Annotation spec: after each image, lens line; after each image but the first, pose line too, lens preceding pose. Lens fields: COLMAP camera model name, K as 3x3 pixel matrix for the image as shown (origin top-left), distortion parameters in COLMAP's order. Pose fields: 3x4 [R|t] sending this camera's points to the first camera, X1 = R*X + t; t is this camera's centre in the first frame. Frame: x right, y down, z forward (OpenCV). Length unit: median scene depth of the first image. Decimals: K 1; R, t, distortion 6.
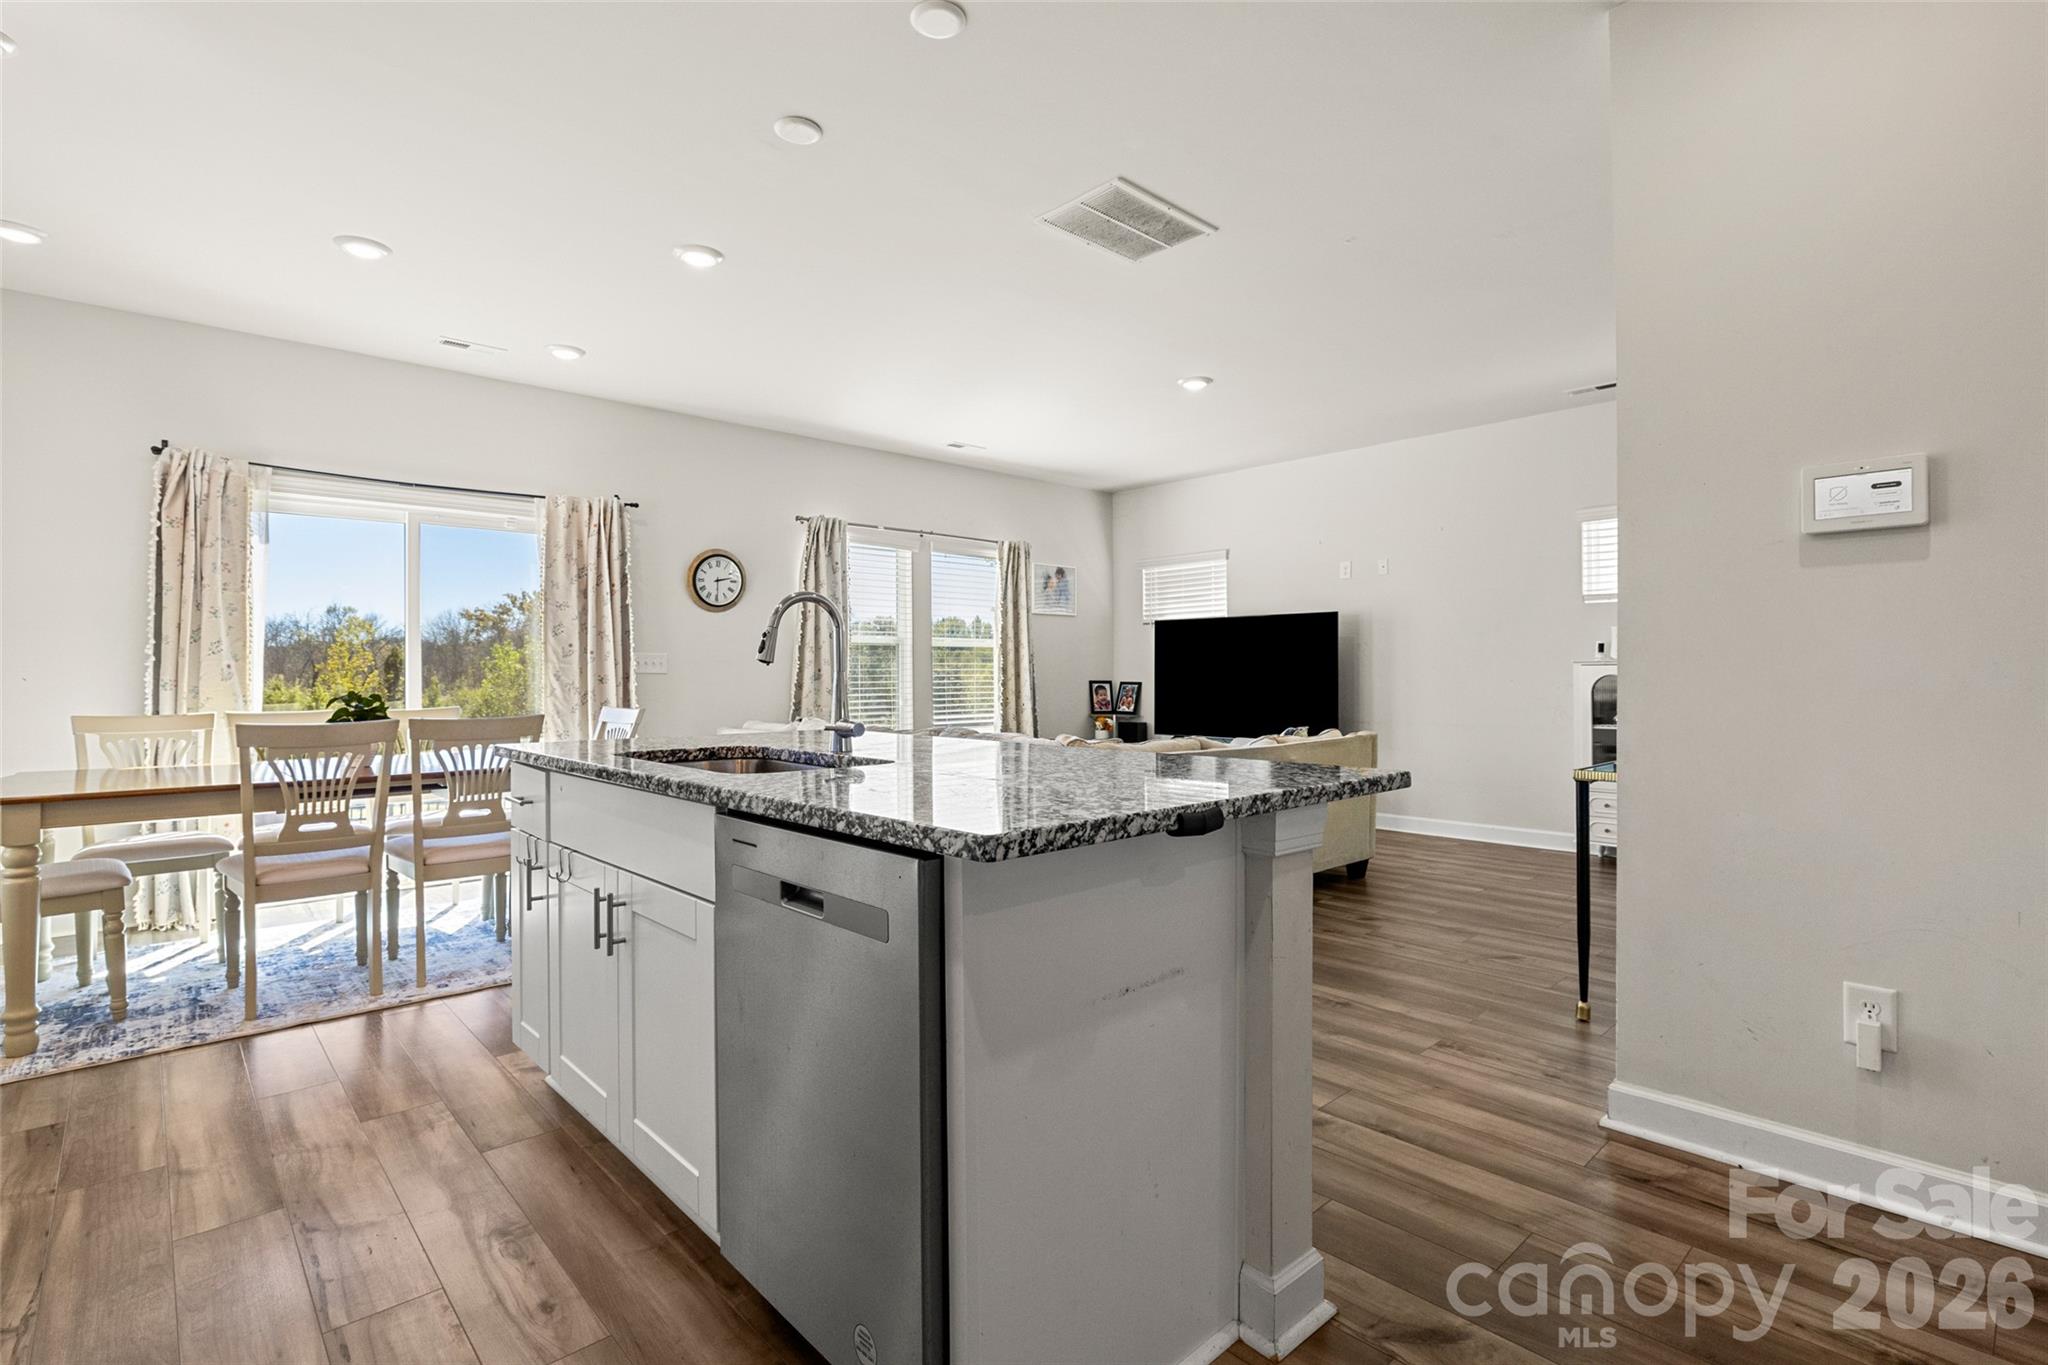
lens RADIAL K [[995.9, 0, 1024.0], [0, 995.9, 682.5], [0, 0, 1]] dist [0.026268, -0.000045]
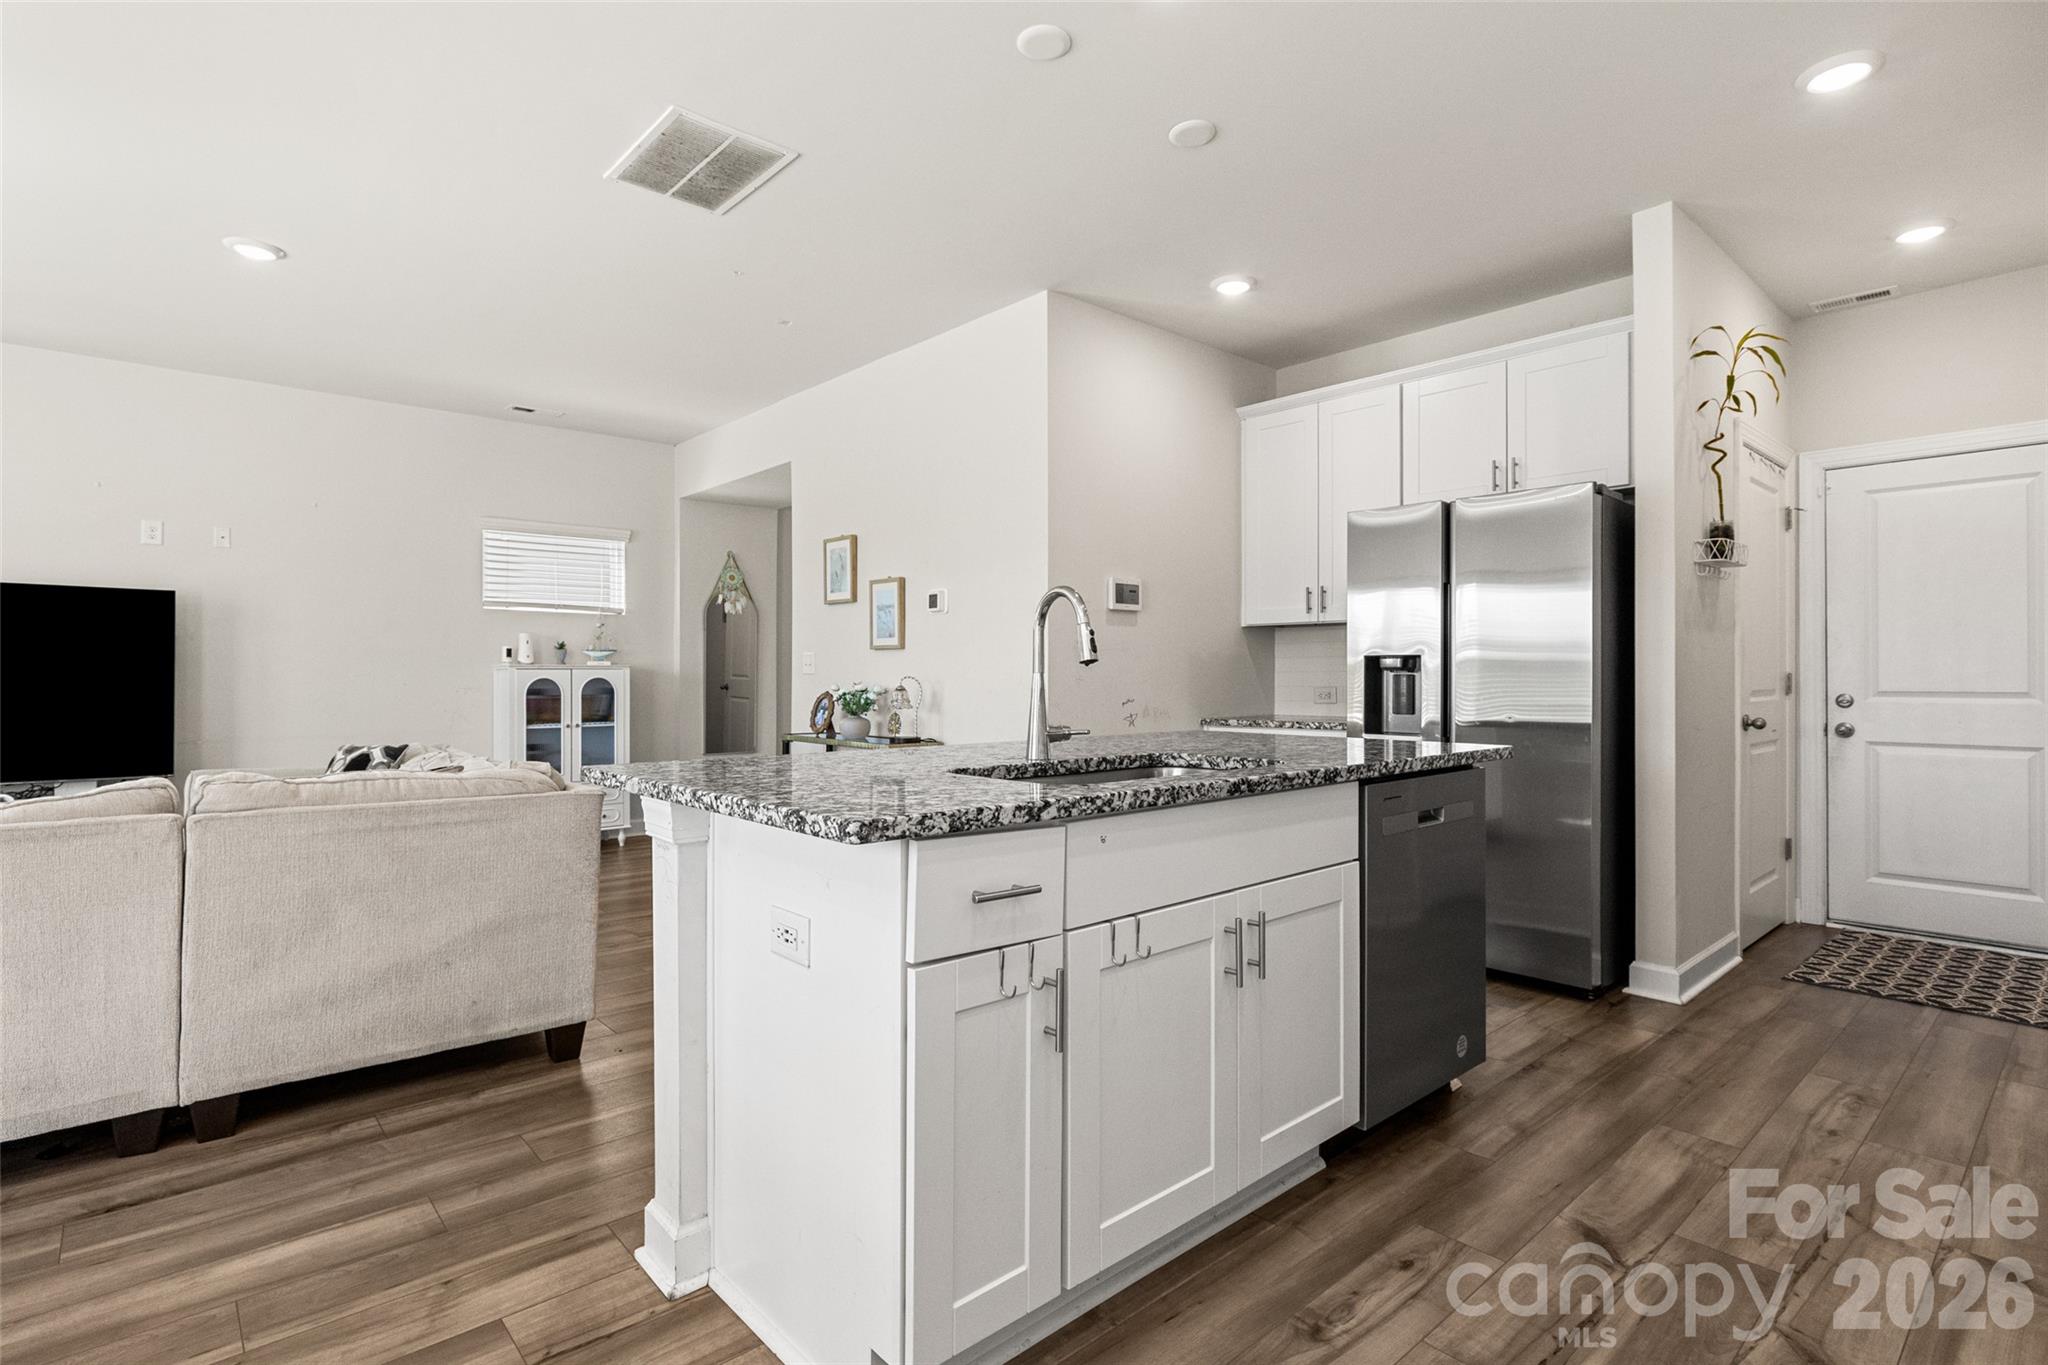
lens RADIAL K [[995.9, 0, 1024.0], [0, 995.9, 682.5], [0, 0, 1]] dist [0.026268, -0.000045]
pose [[-0.003763, -0.000782, 0.999993, -0.531680], [0.005421, 0.999985, 0.000802, -0.001546], [-0.999978, 0.005424, -0.003759, 0.485386]]
